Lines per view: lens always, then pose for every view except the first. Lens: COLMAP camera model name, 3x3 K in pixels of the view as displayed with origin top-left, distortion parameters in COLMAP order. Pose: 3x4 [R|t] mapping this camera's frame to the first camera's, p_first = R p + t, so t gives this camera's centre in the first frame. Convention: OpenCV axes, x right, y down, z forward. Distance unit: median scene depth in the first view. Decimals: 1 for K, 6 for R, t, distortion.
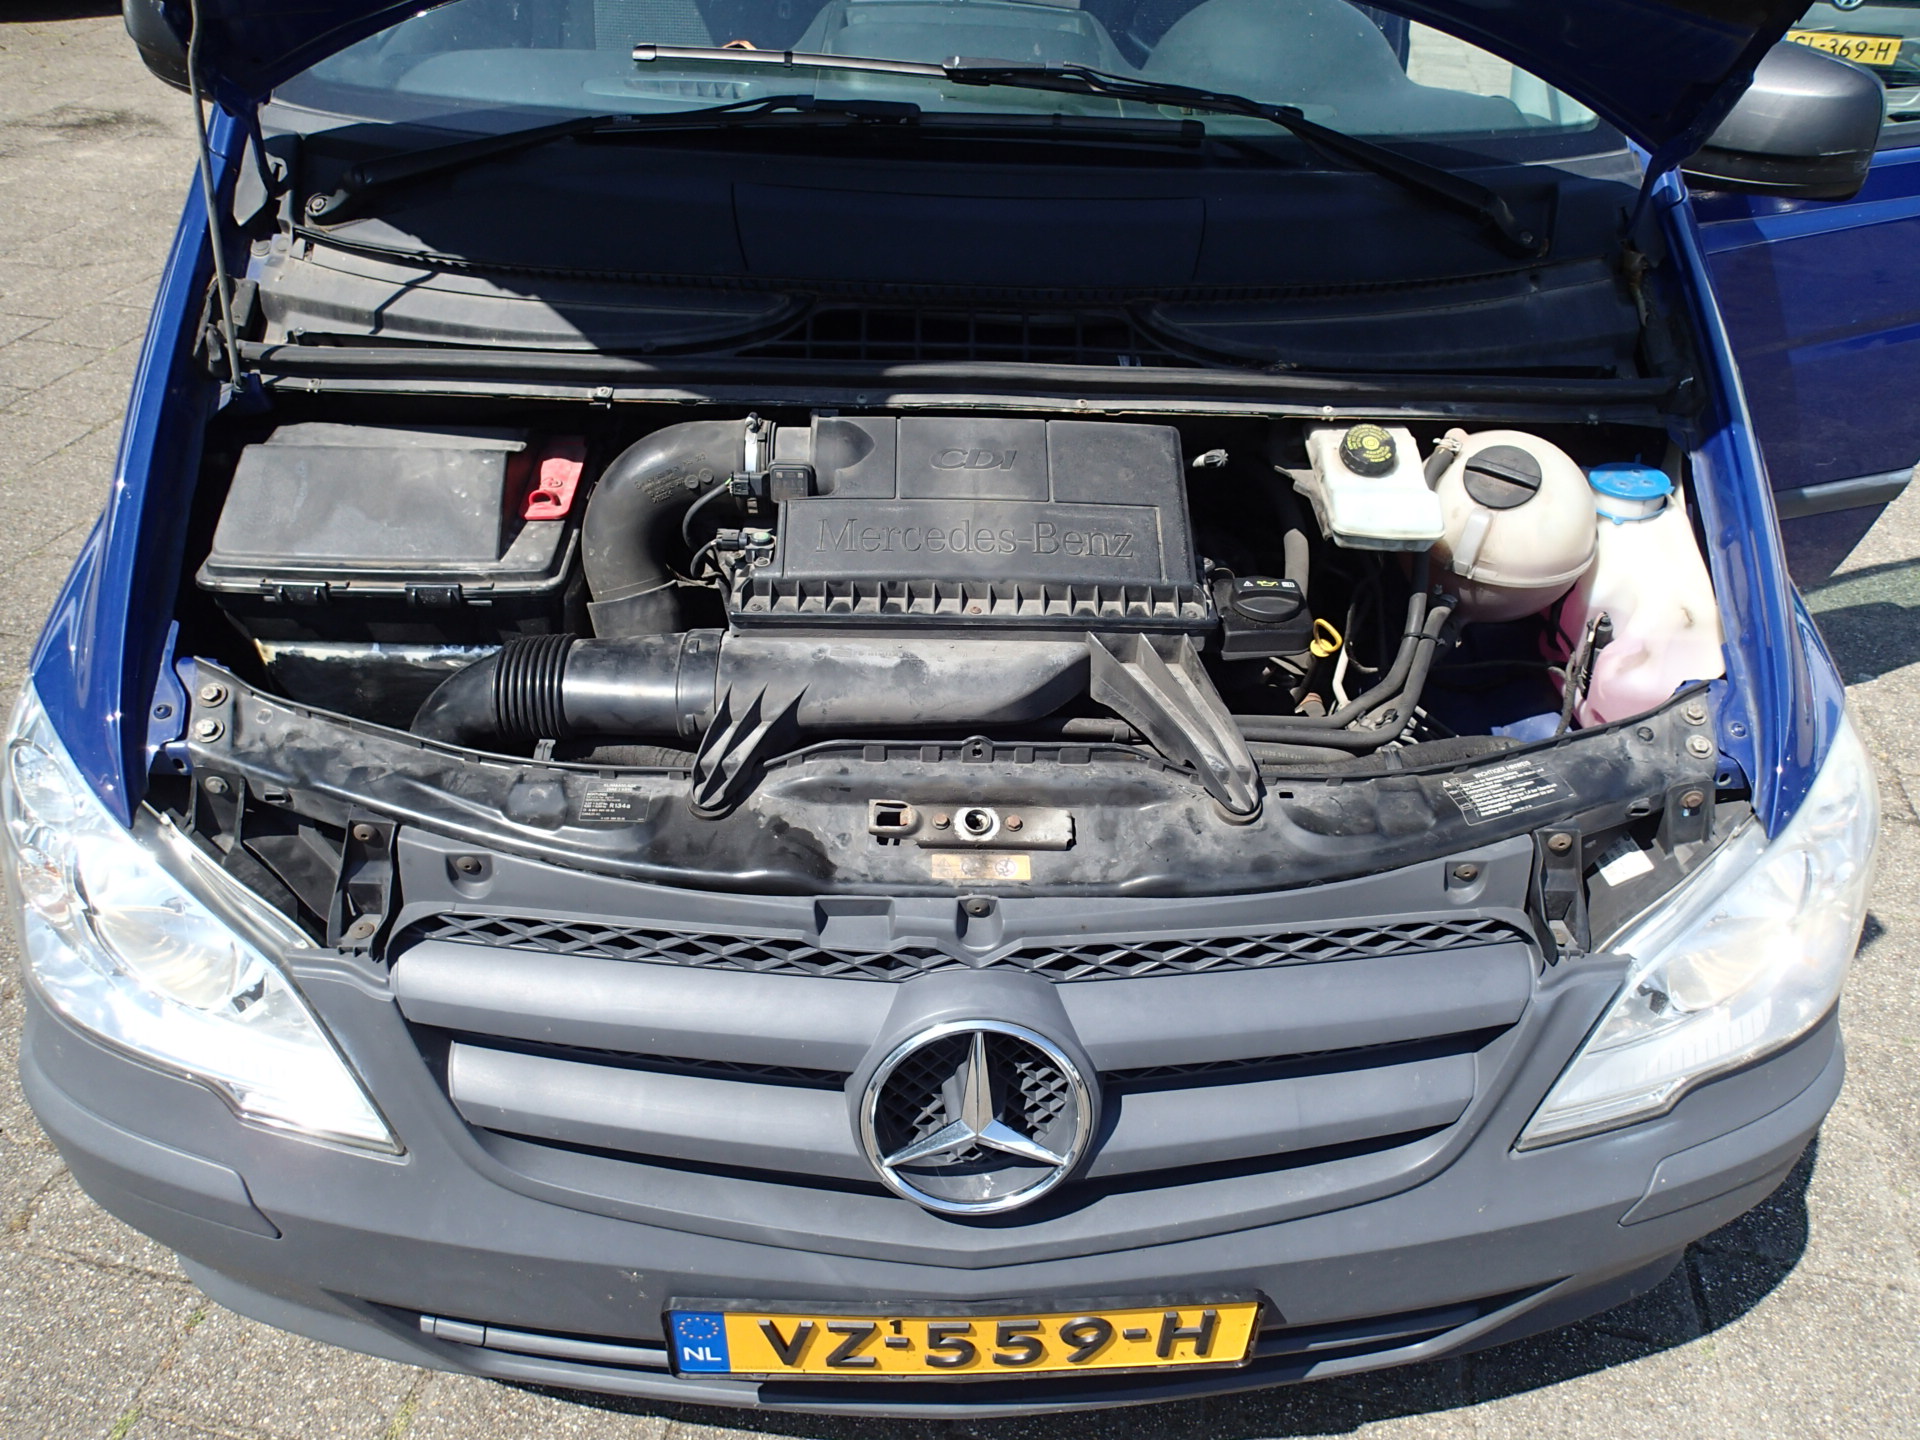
lens RADIAL K [[1437.8, 0, 967.6], [0, 1437.8, 719.0], [0, 0, 1]] dist [-0.005641, 0.004269]
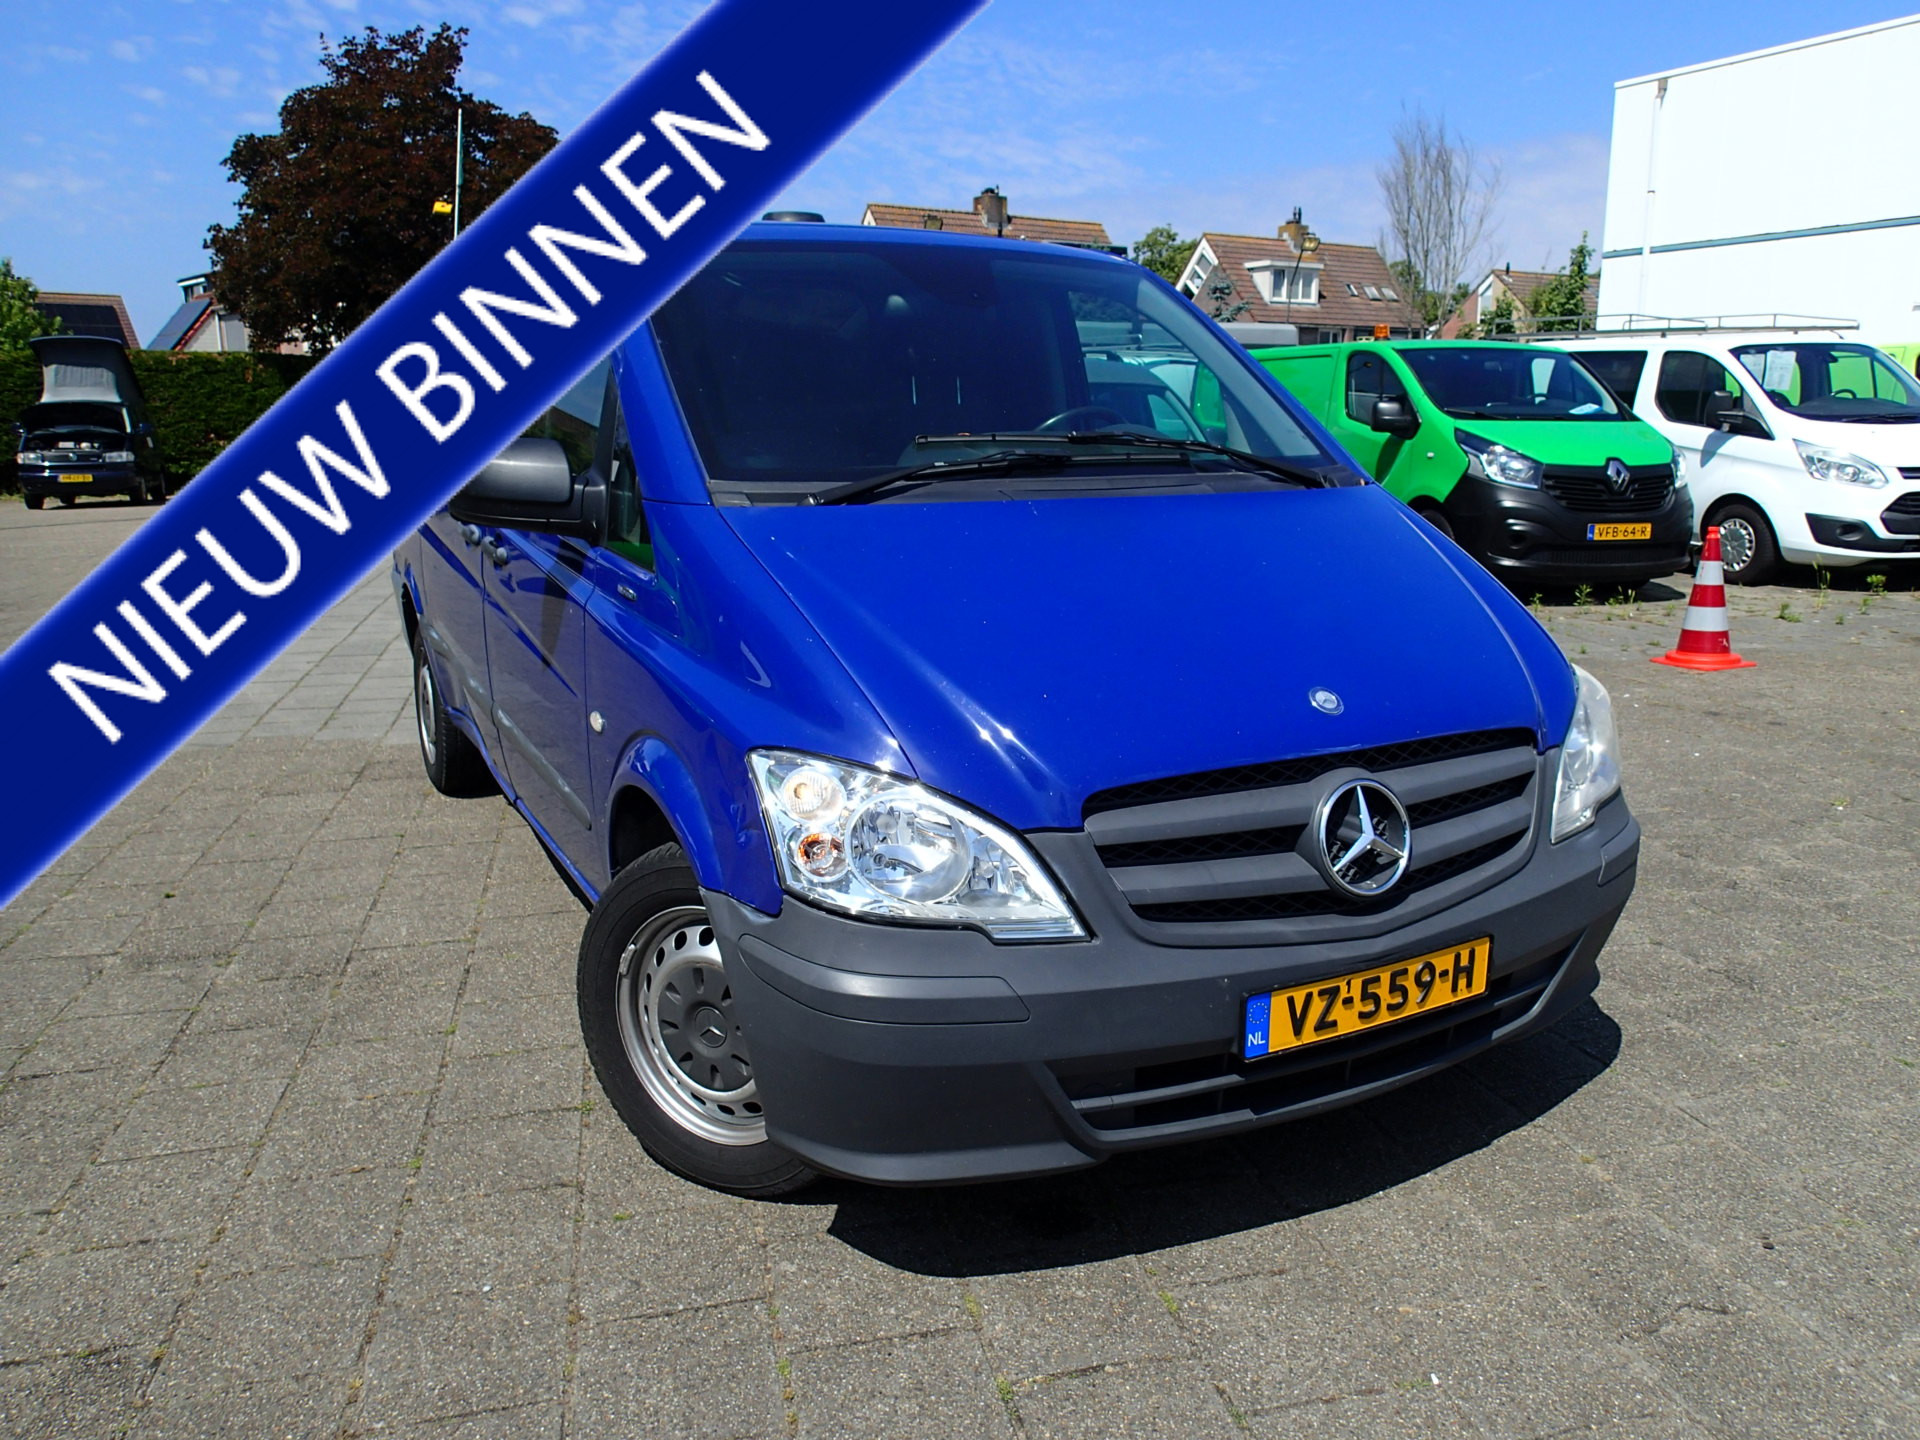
lens RADIAL K [[1437.8, 0, 967.6], [0, 1437.8, 719.0], [0, 0, 1]] dist [-0.005641, 0.004269]
pose [[0.897626, -0.129355, 0.421348, -1.170227], [0.285430, 0.899034, -0.332066, 0.571852], [-0.335852, 0.418337, 0.843918, -0.494989]]
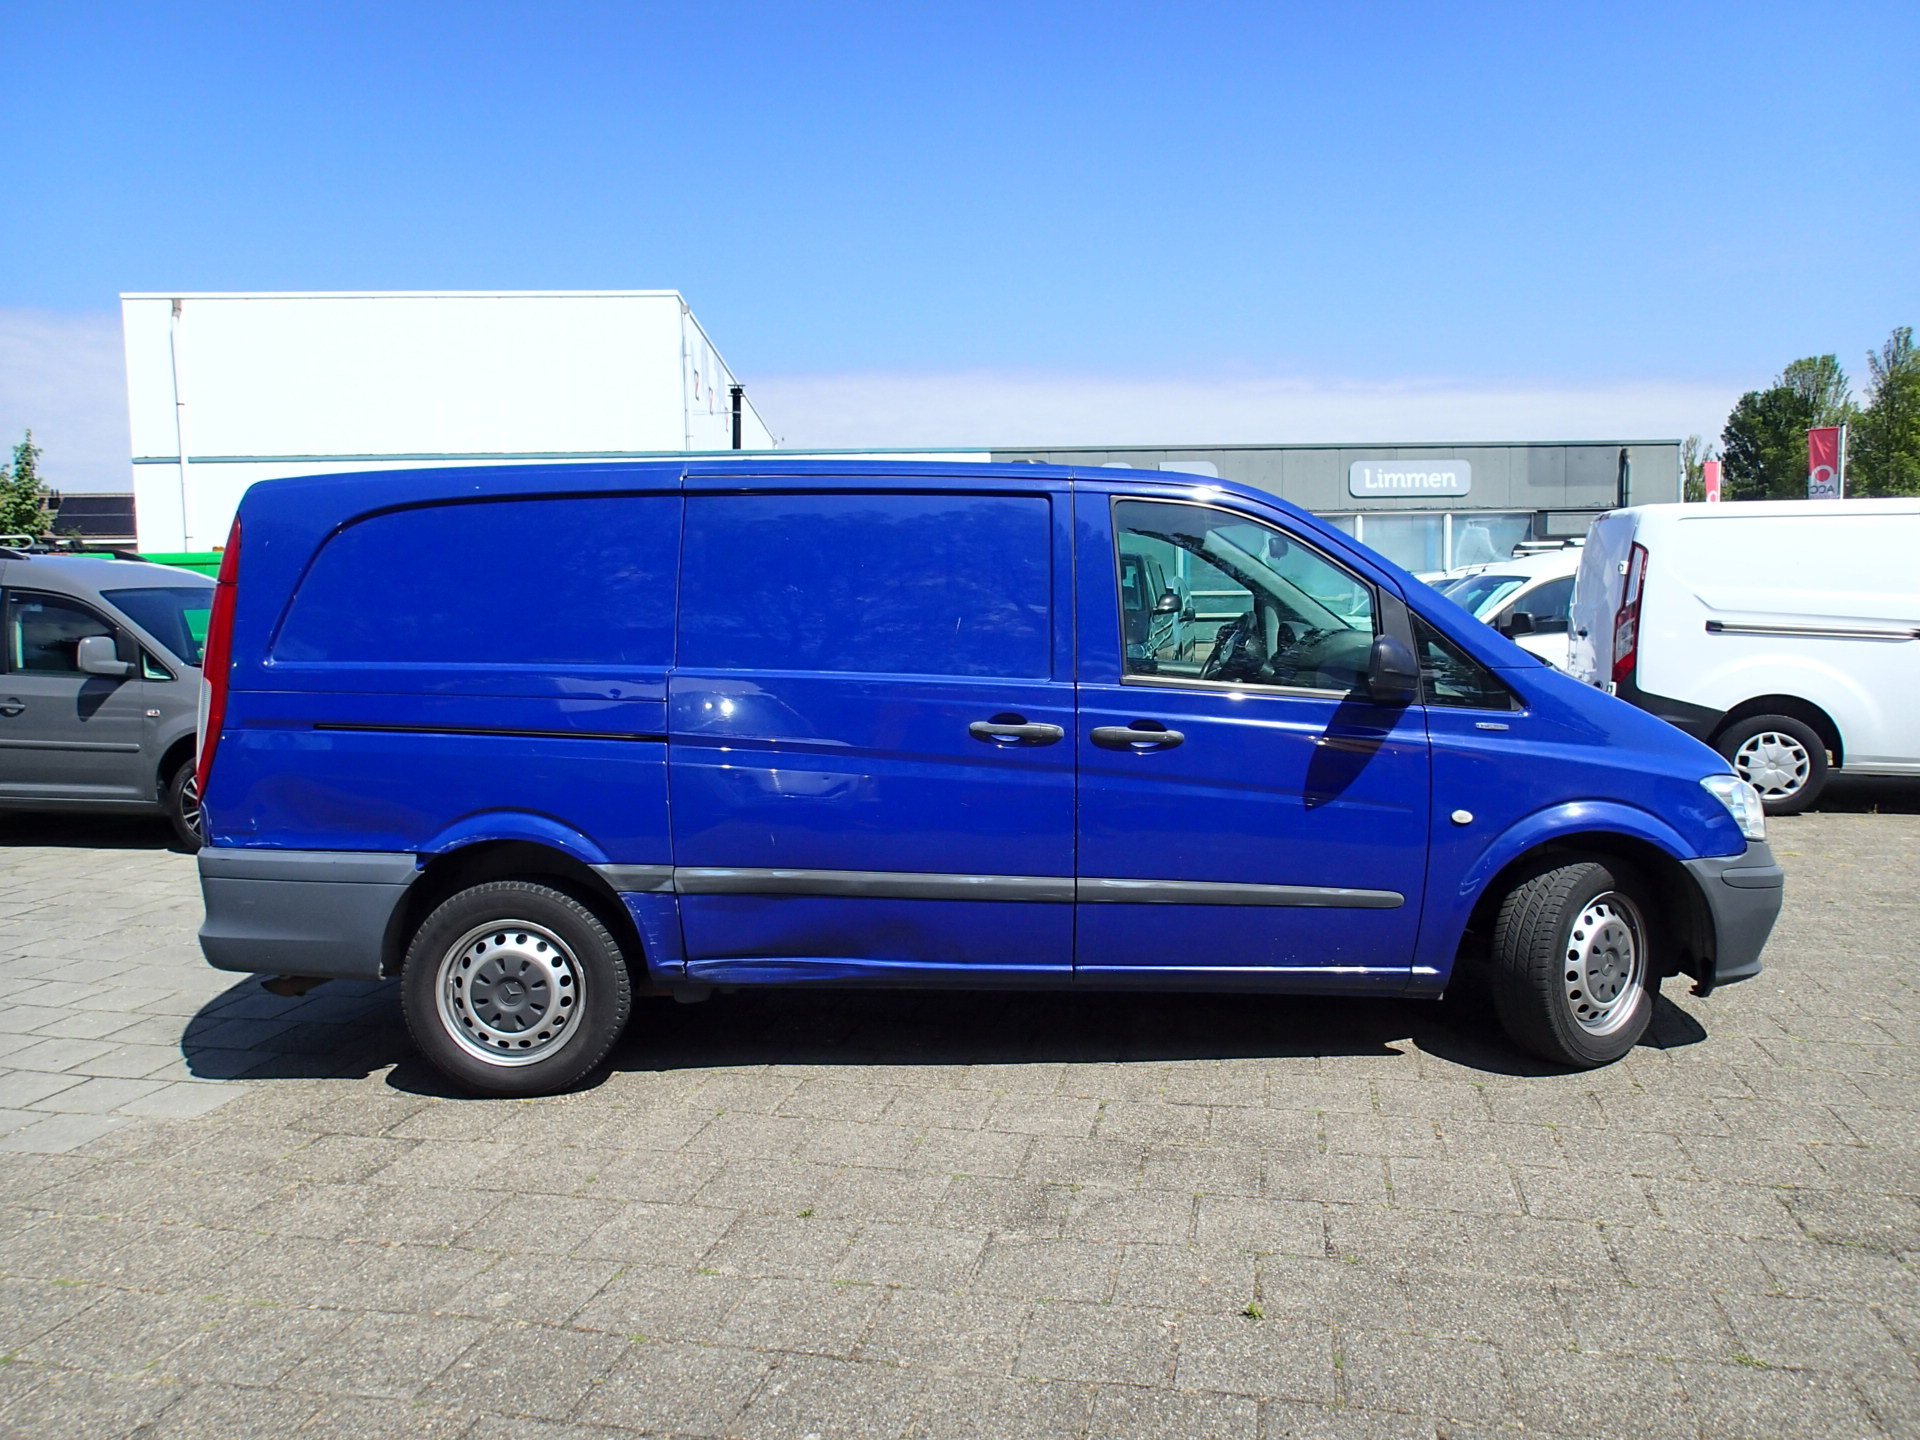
lens RADIAL K [[1435.8, 0, 998.5], [0, 1435.8, 721.8], [0, 0, 1]] dist [-0.000348, 0.003050]
pose [[-0.012462, -0.132367, 0.991122, -4.136864], [0.604987, 0.788195, 0.112872, -1.615387], [-0.796138, 0.601023, 0.070258, 2.075498]]
